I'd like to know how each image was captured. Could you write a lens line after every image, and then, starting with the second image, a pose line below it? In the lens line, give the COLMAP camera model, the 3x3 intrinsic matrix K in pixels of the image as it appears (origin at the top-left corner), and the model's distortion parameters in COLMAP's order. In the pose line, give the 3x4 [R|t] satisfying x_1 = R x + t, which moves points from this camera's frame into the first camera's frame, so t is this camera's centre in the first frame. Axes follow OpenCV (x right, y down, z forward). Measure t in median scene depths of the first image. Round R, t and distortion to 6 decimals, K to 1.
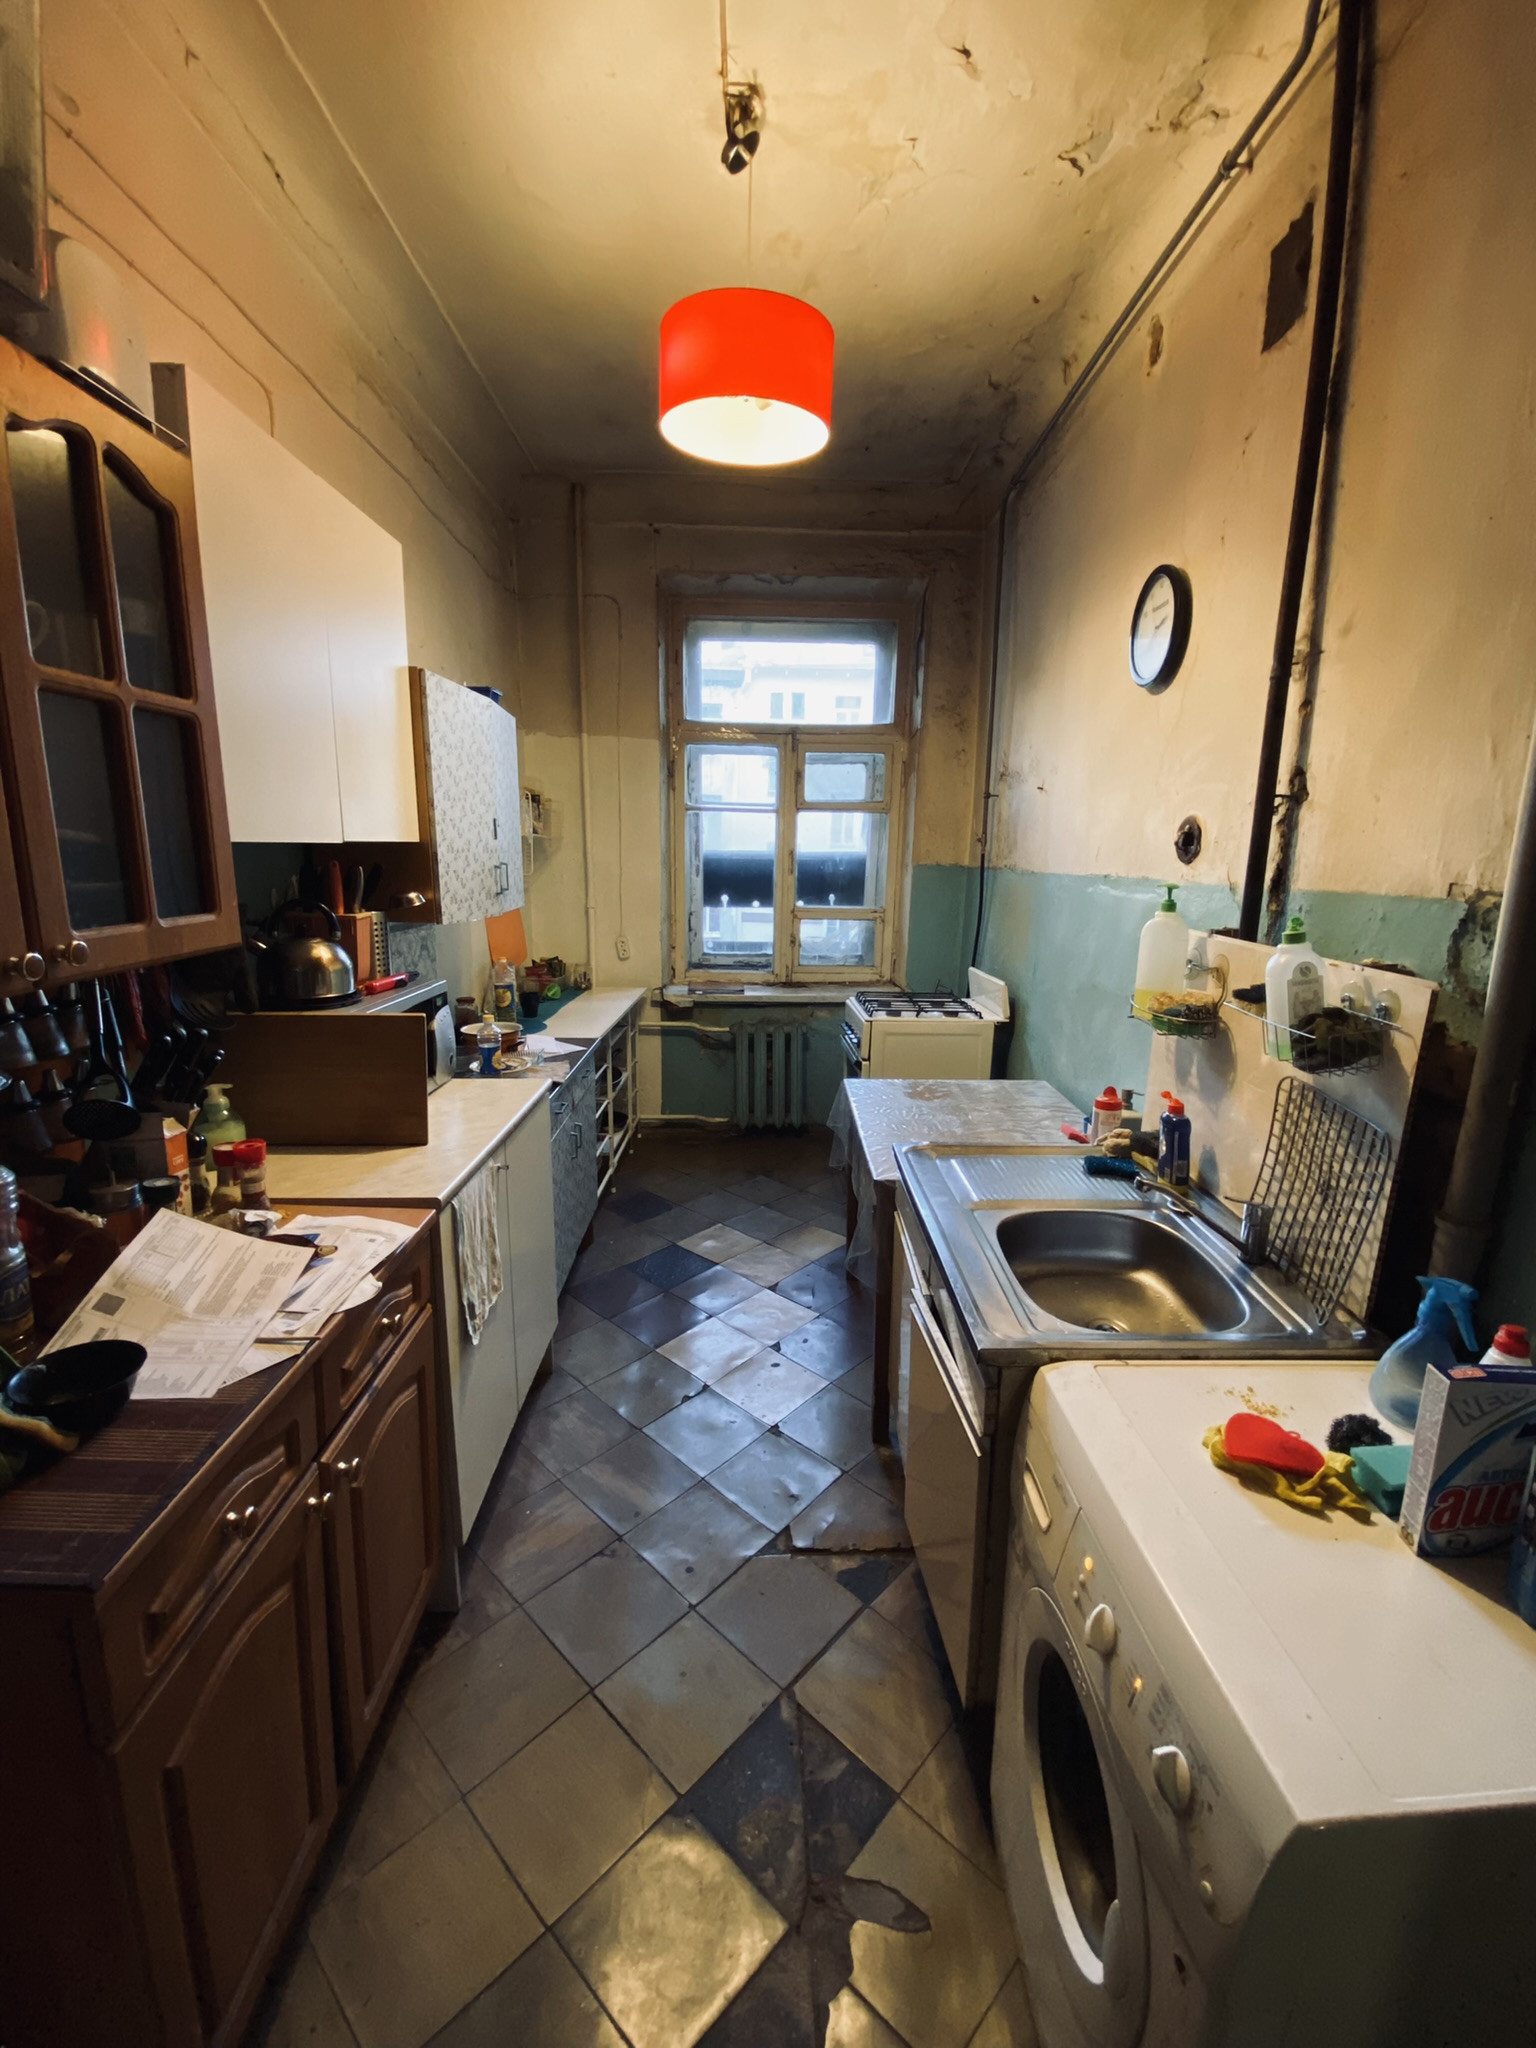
lens RADIAL K [[842.0, 0, 771.0], [0, 842.0, 1030.3], [0, 0, 1]] dist [-0.002719, -0.011166]
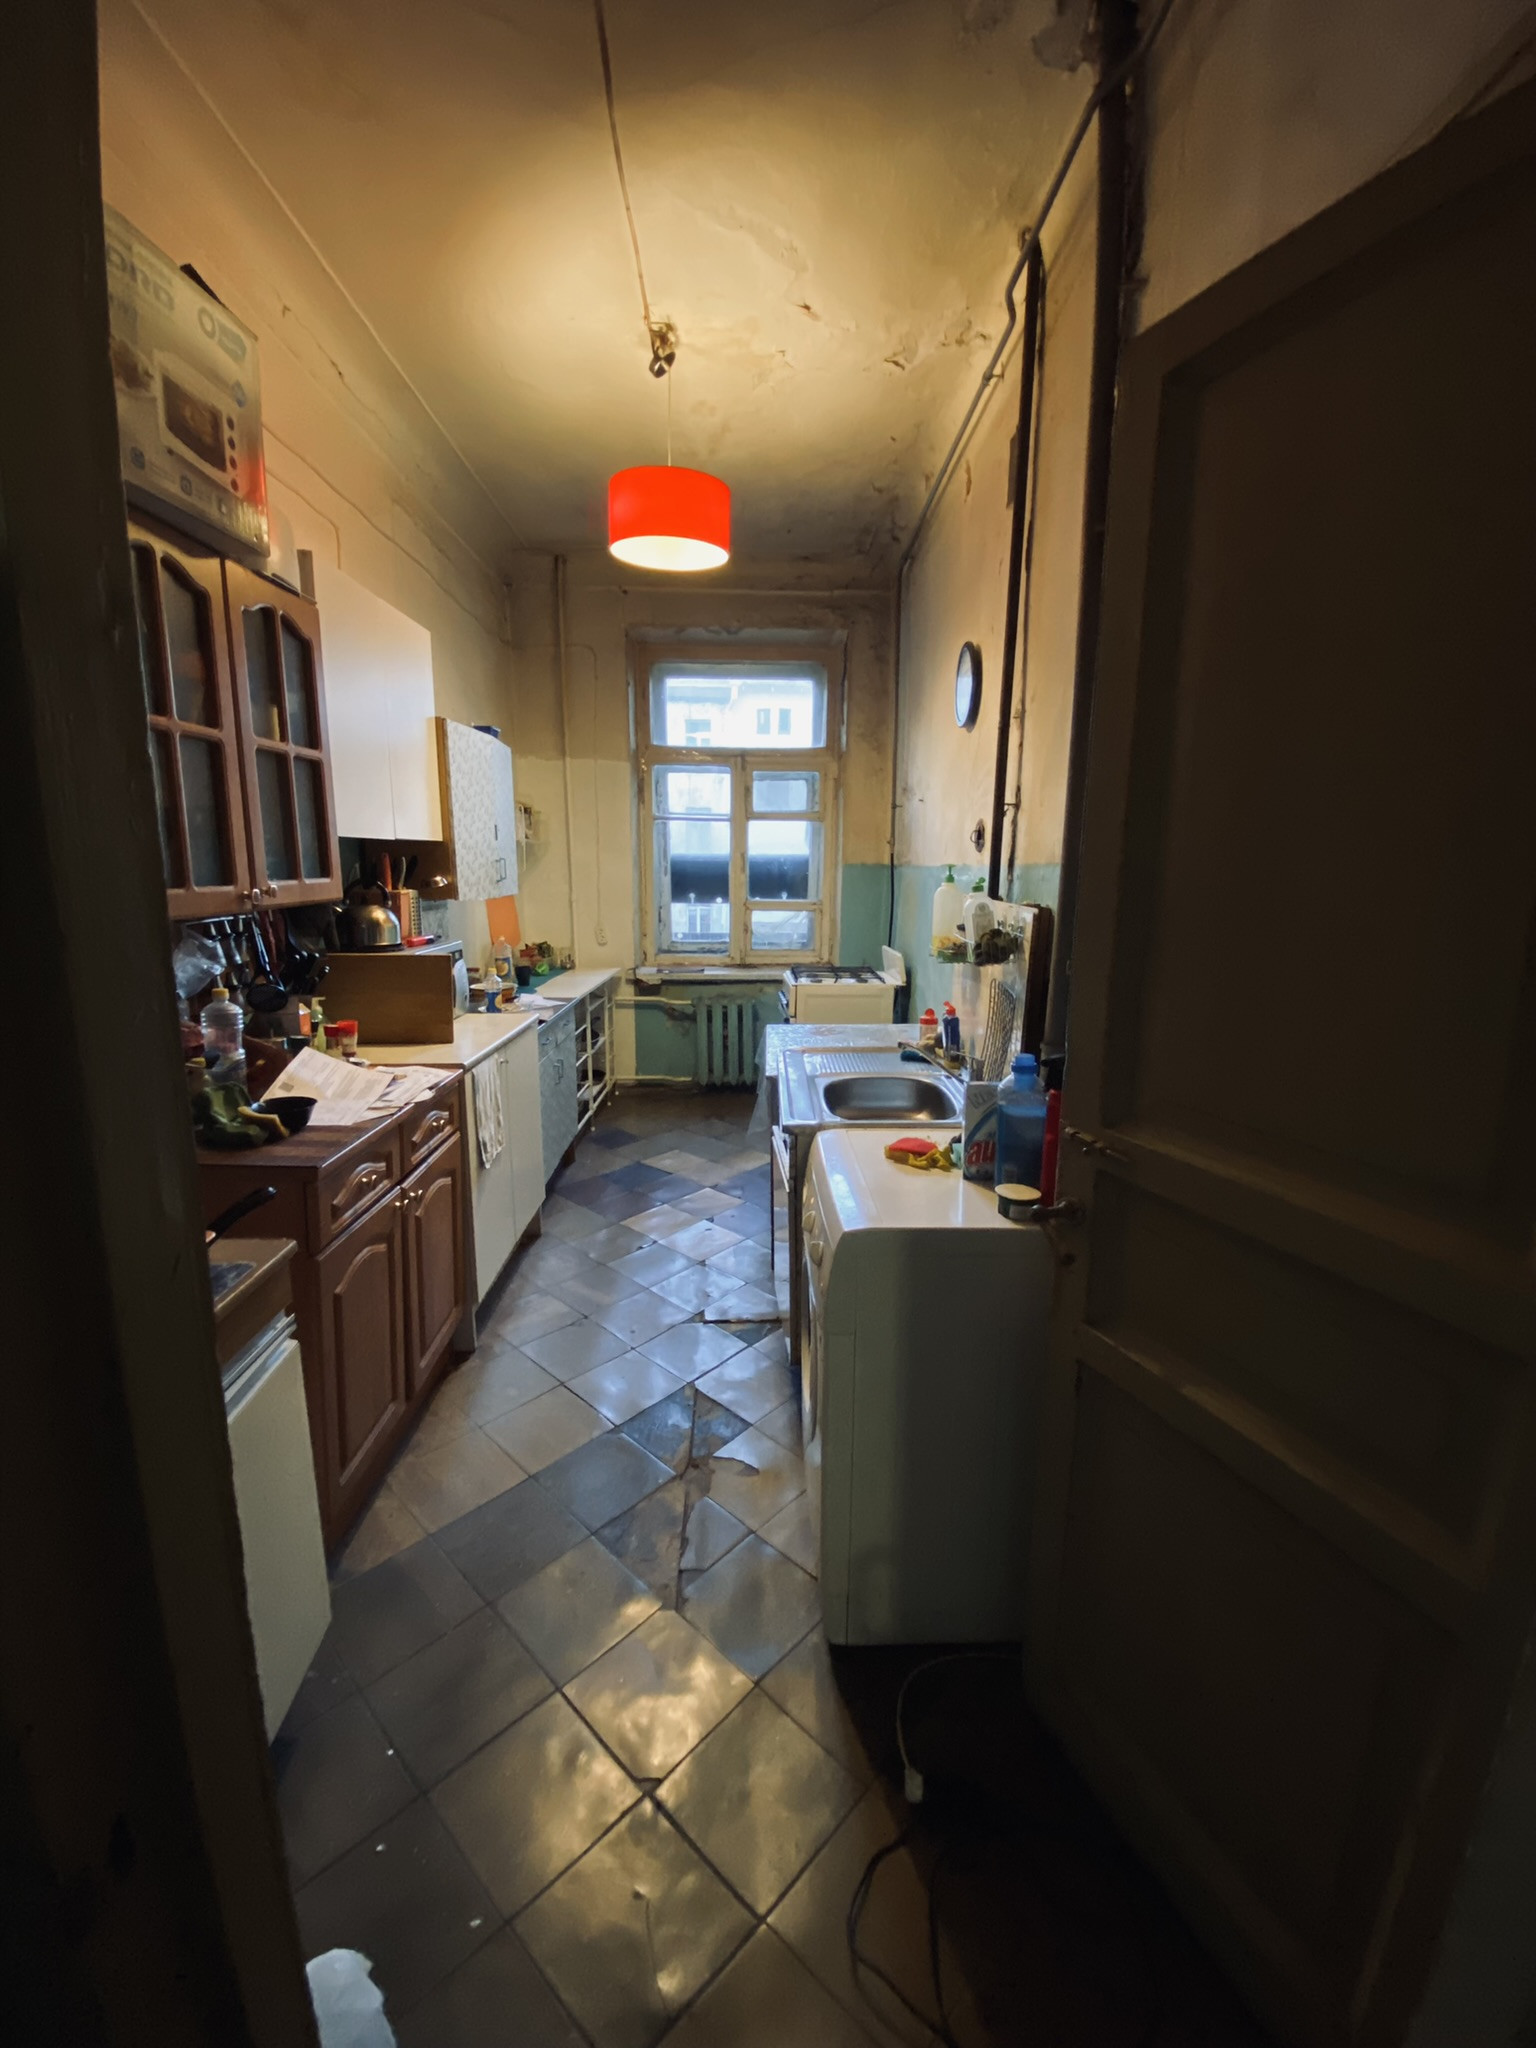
lens RADIAL K [[842.0, 0, 774.6], [0, 842.0, 1037.2], [0, 0, 1]] dist [-0.002719, -0.011166]
pose [[0.999936, -0.007781, 0.008153, 0.147167], [0.007840, 0.999944, -0.007170, 0.142649], [-0.008097, 0.007234, 0.999941, -0.489179]]
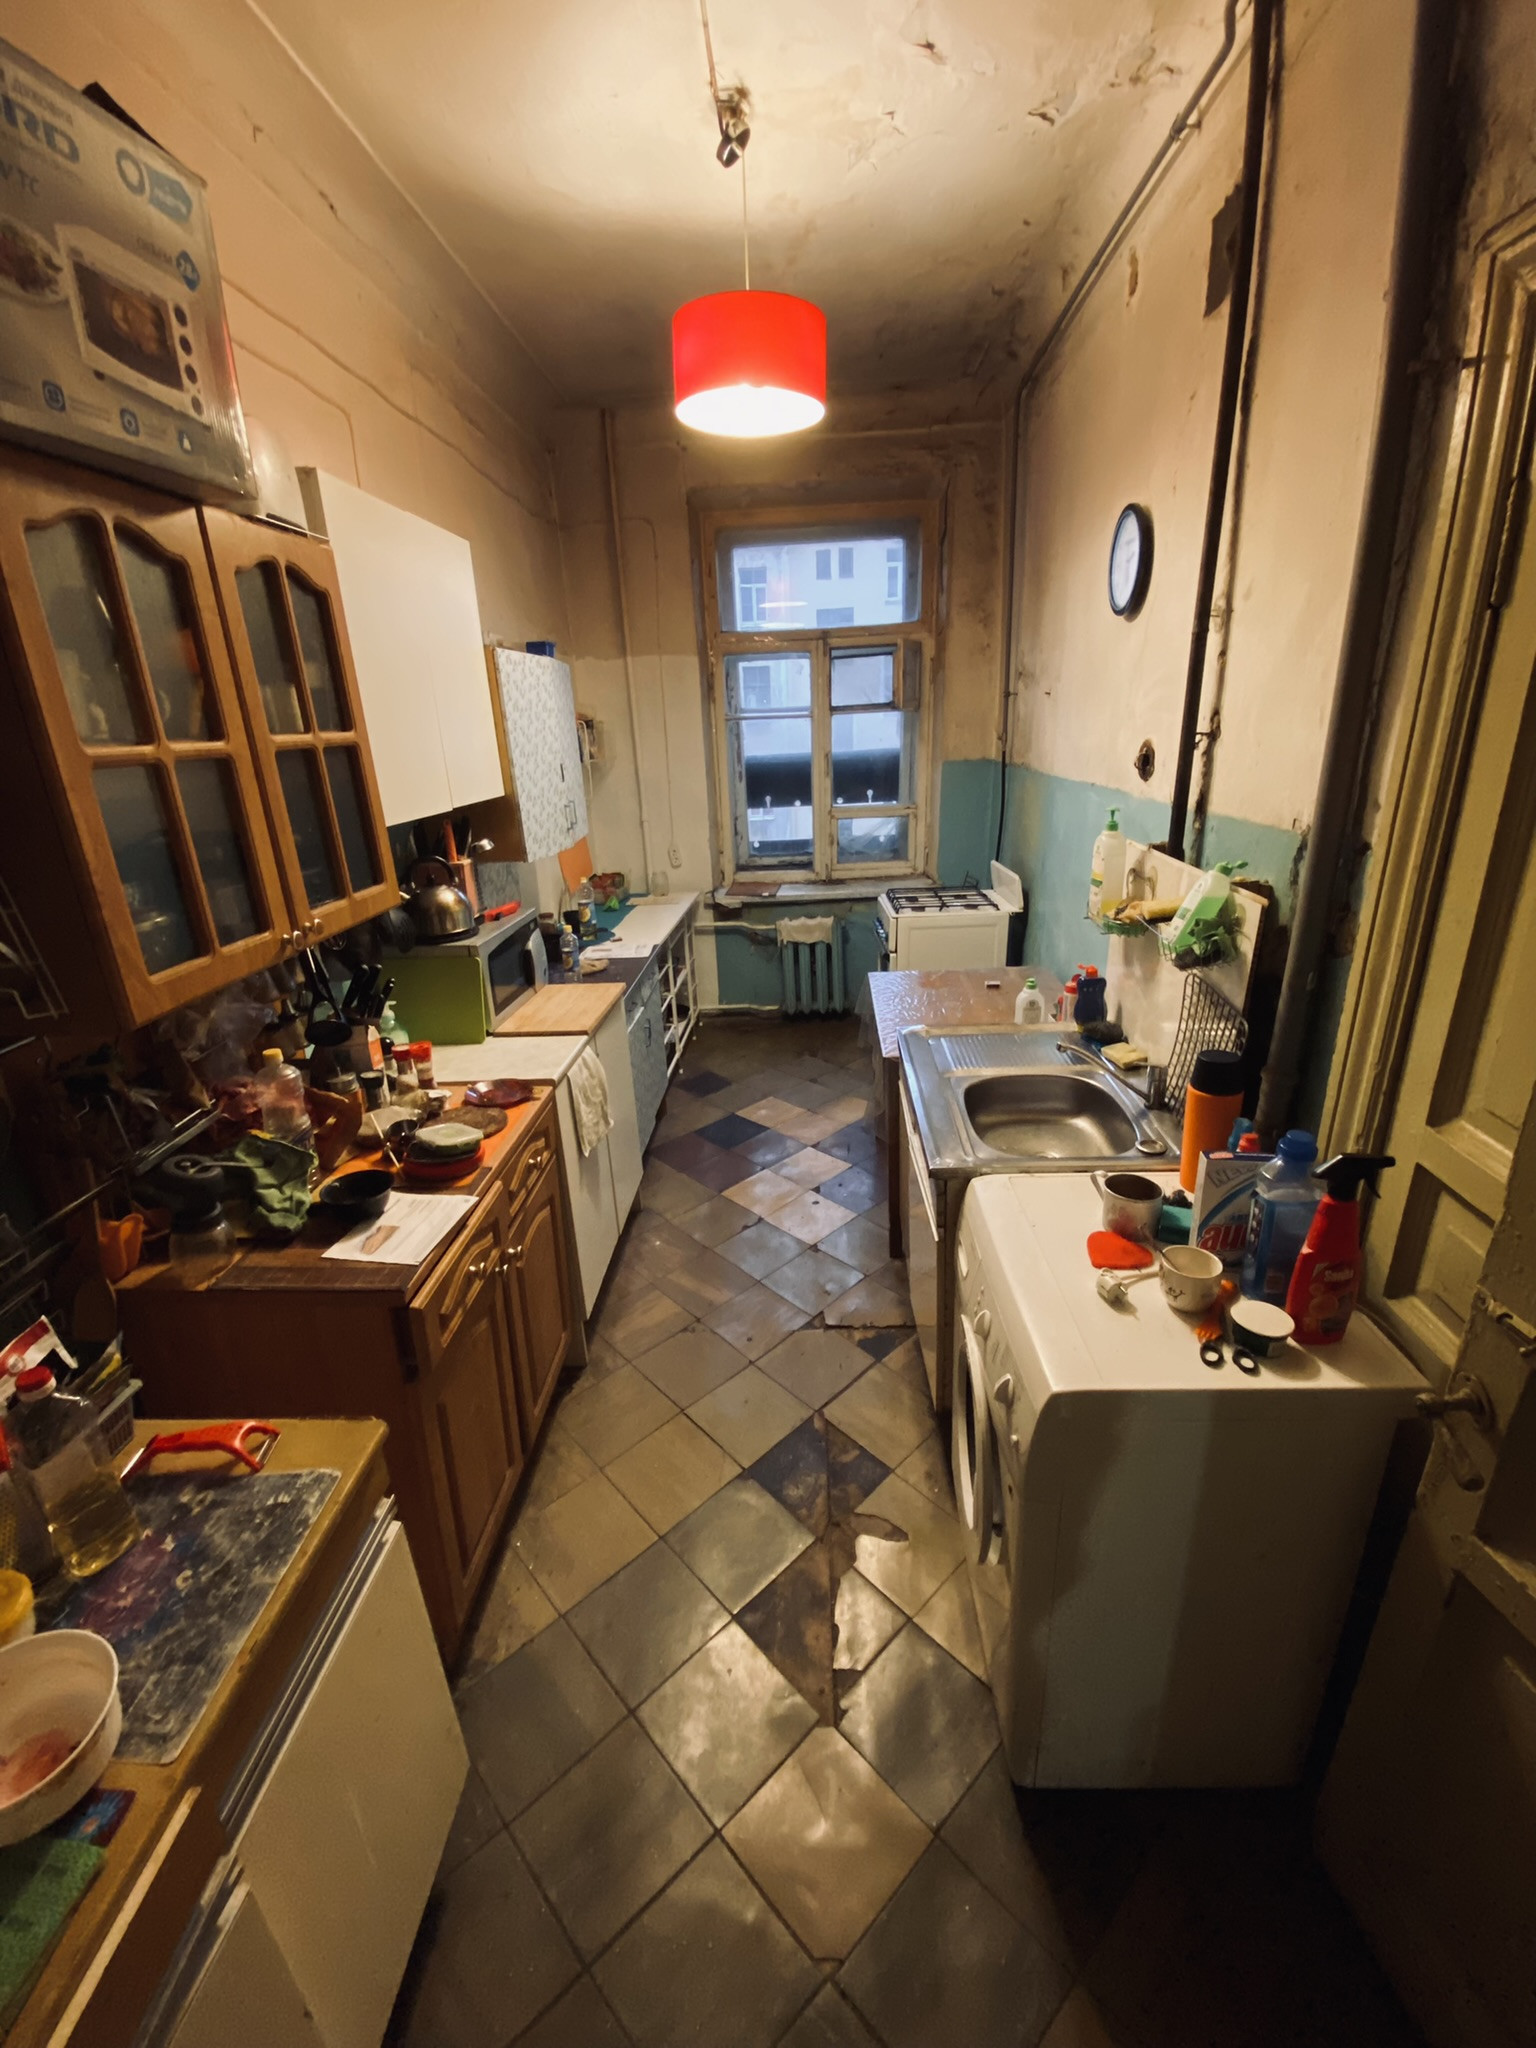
lens RADIAL K [[842.0, 0, 773.5], [0, 842.0, 1035.8], [0, 0, 1]] dist [-0.002719, -0.011166]
pose [[0.996546, -0.033521, -0.075980, 0.063805], [0.044372, 0.988294, 0.145966, -0.047207], [0.070198, -0.148833, 0.986368, -0.279296]]
